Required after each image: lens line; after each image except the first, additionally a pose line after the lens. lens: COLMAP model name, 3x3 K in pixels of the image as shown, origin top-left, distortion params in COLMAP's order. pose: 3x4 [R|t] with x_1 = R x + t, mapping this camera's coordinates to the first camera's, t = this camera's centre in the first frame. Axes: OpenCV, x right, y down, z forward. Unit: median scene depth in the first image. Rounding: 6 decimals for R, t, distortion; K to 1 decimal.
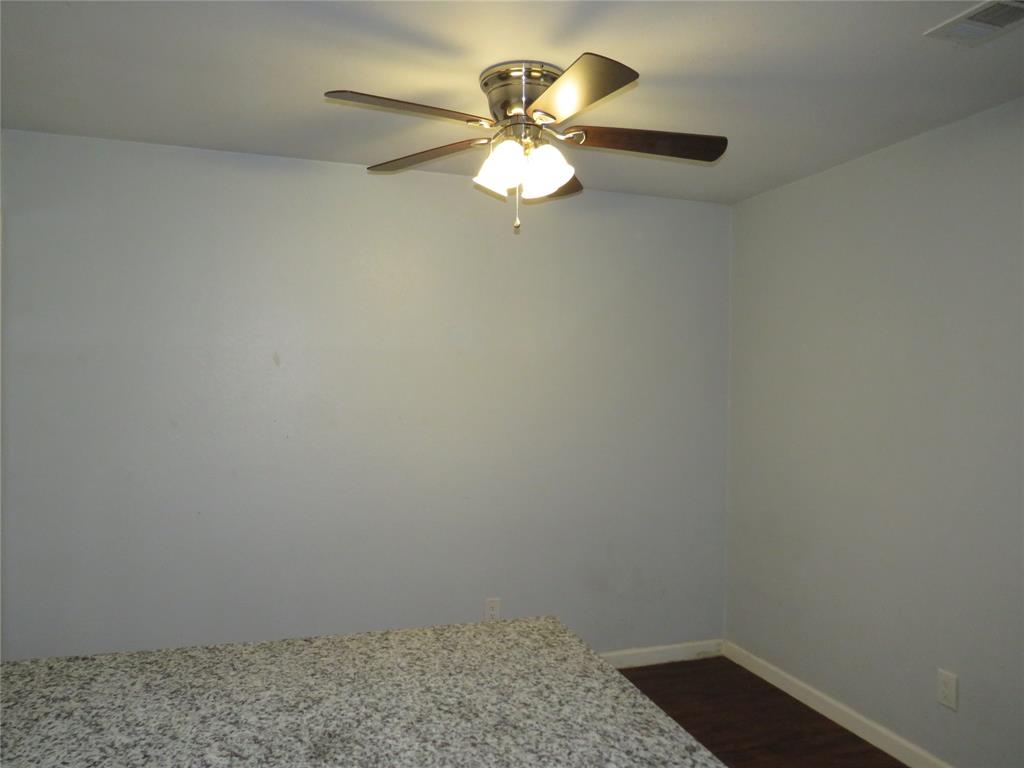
lens RADIAL K [[725.0, 0, 512.0], [0, 725.0, 384.0], [0, 0, 1]] dist [-0.047407, 0.034167]
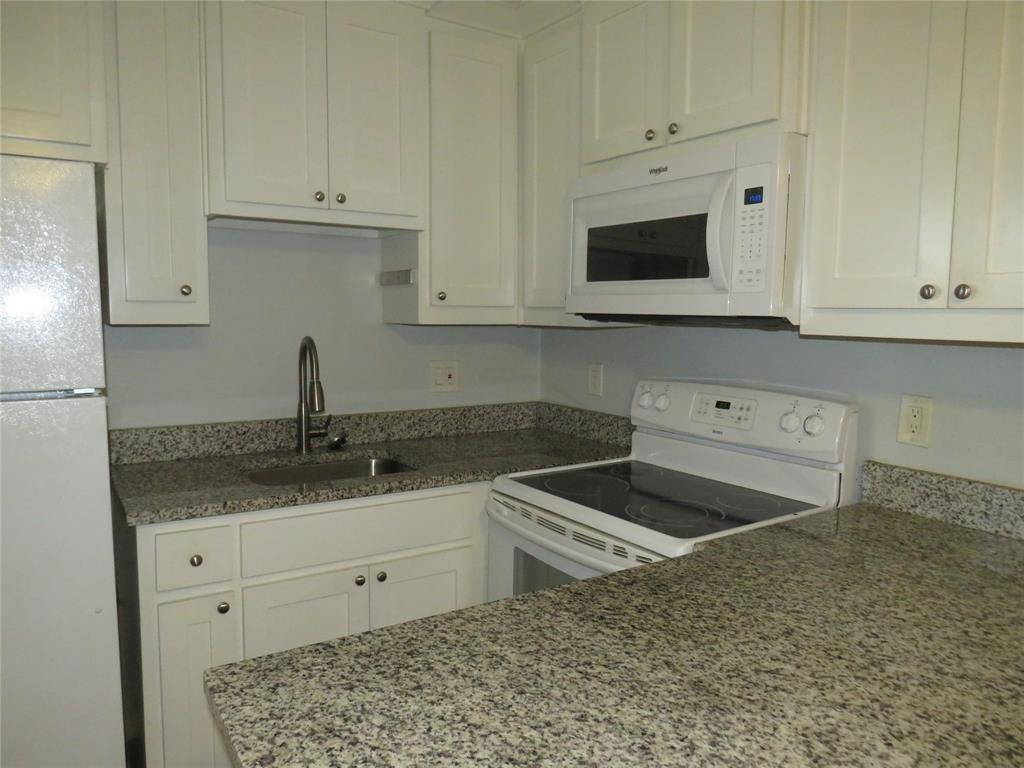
lens RADIAL K [[727.5, 0, 506.6], [0, 727.5, 385.2], [0, 0, 1]] dist [-0.050561, 0.045504]
pose [[-0.966970, -0.002494, -0.254879, 0.194903], [-0.027771, 0.995031, 0.095620, 0.046512], [0.253374, 0.099539, -0.962234, 1.687227]]
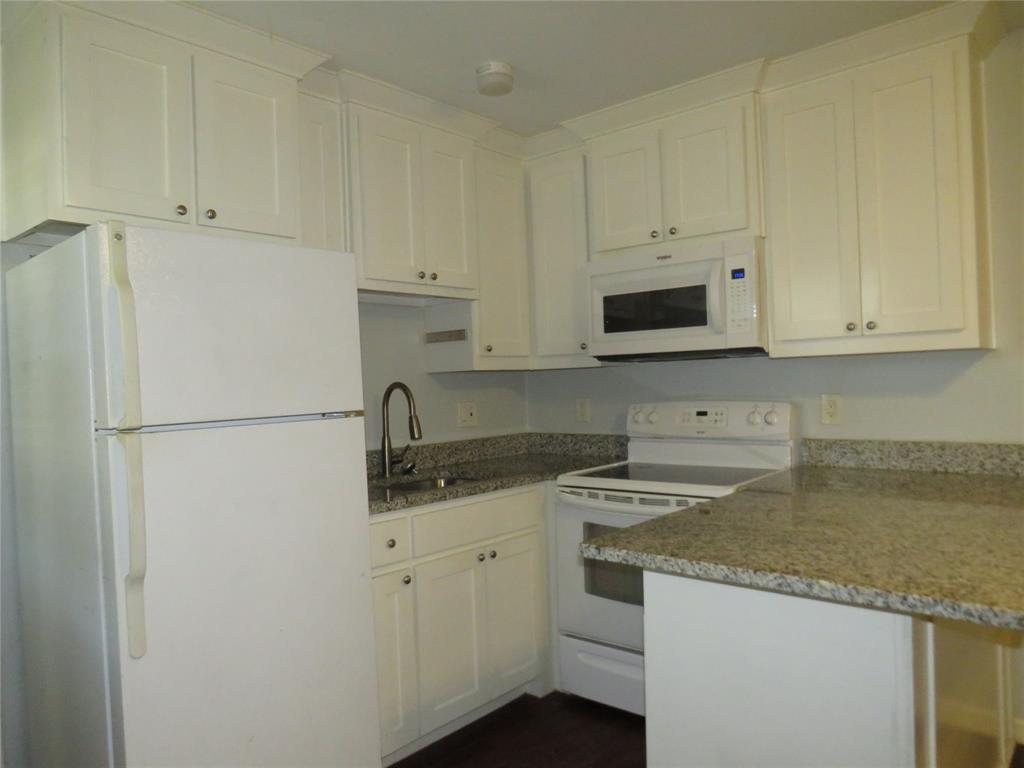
lens RADIAL K [[727.5, 0, 506.6], [0, 727.5, 385.2], [0, 0, 1]] dist [-0.050561, 0.045504]
pose [[-0.864049, 0.015593, -0.503167, 1.251174], [0.020784, 0.999773, -0.004707, 0.157483], [0.502979, -0.014525, -0.864177, 2.052748]]
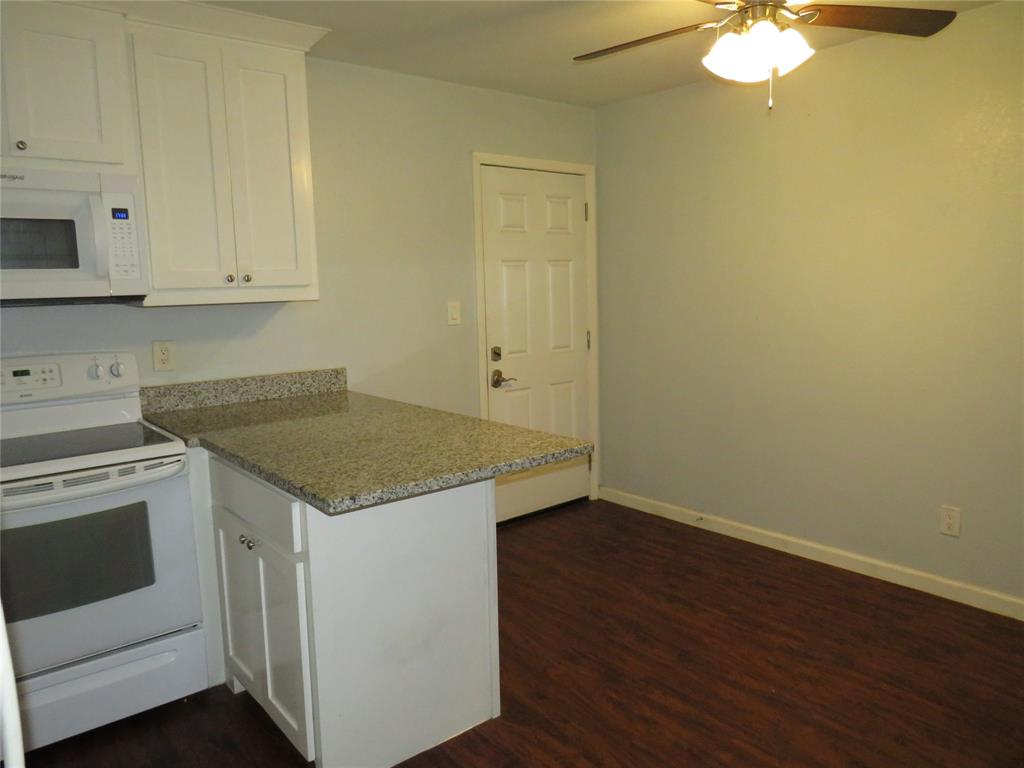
lens RADIAL K [[707.7, 0, 512.0], [0, 707.7, 384.0], [0, 0, 1]] dist [-0.003718, -0.039710]
pose [[0.370268, 0.104212, -0.923061, 1.844279], [0.030527, 0.991786, 0.124216, 0.071411], [0.928423, -0.074171, 0.364045, 0.596464]]
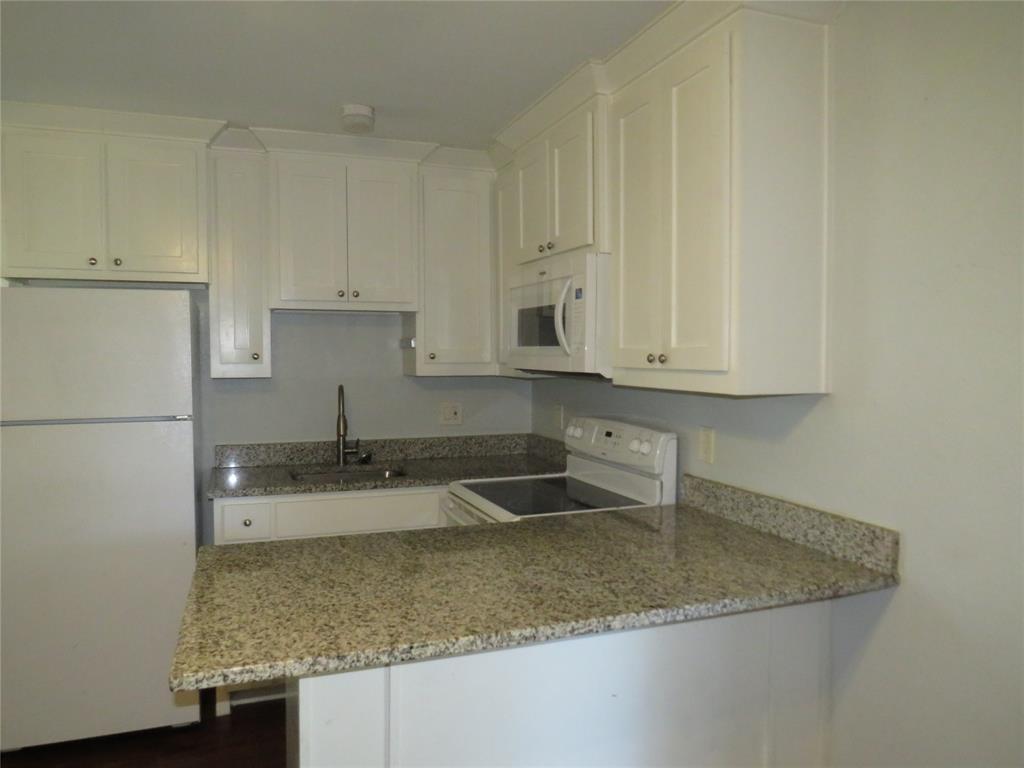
lens RADIAL K [[730.2, 0, 503.7], [0, 730.2, 382.7], [0, 0, 1]] dist [-0.025573, 0.000456]
pose [[-0.999315, -0.016442, -0.033164, -0.390991], [-0.017717, 0.999100, 0.038536, -0.020864], [0.032501, 0.039097, -0.998707, 2.673029]]
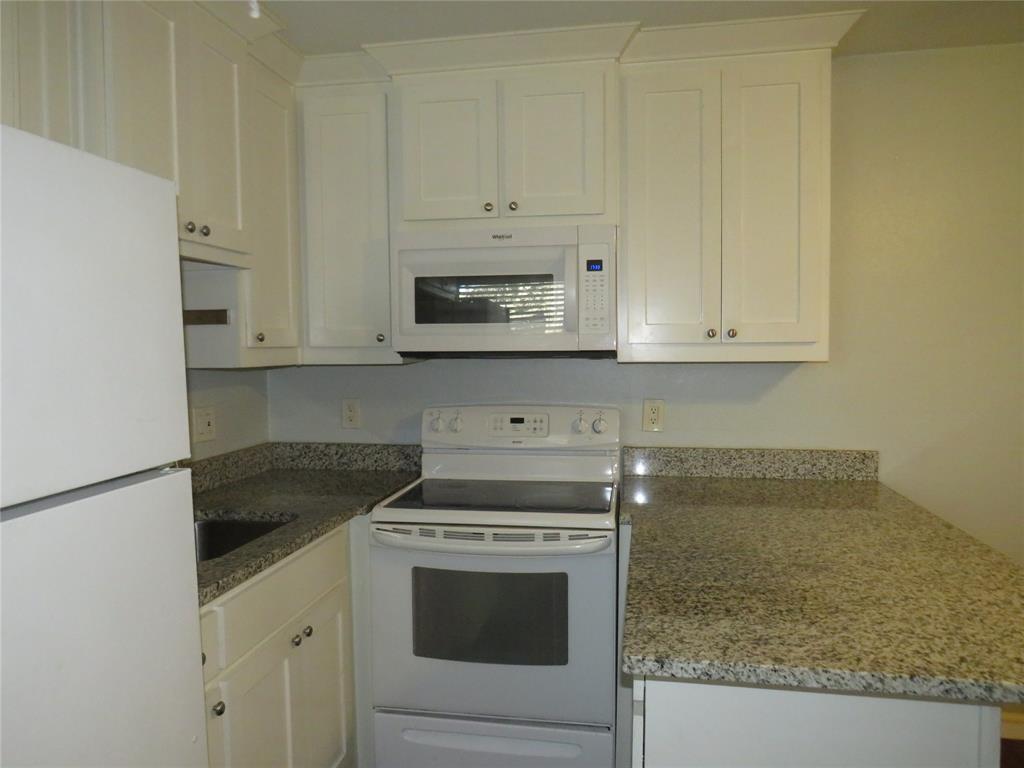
lens RADIAL K [[725.0, 0, 512.0], [0, 725.0, 384.0], [0, 0, 1]] dist [-0.047407, 0.034167]
pose [[-0.477867, 0.034235, -0.877765, 1.337617], [0.002315, 0.999286, 0.037714, 0.051142], [0.878429, 0.015991, -0.477605, 1.125941]]
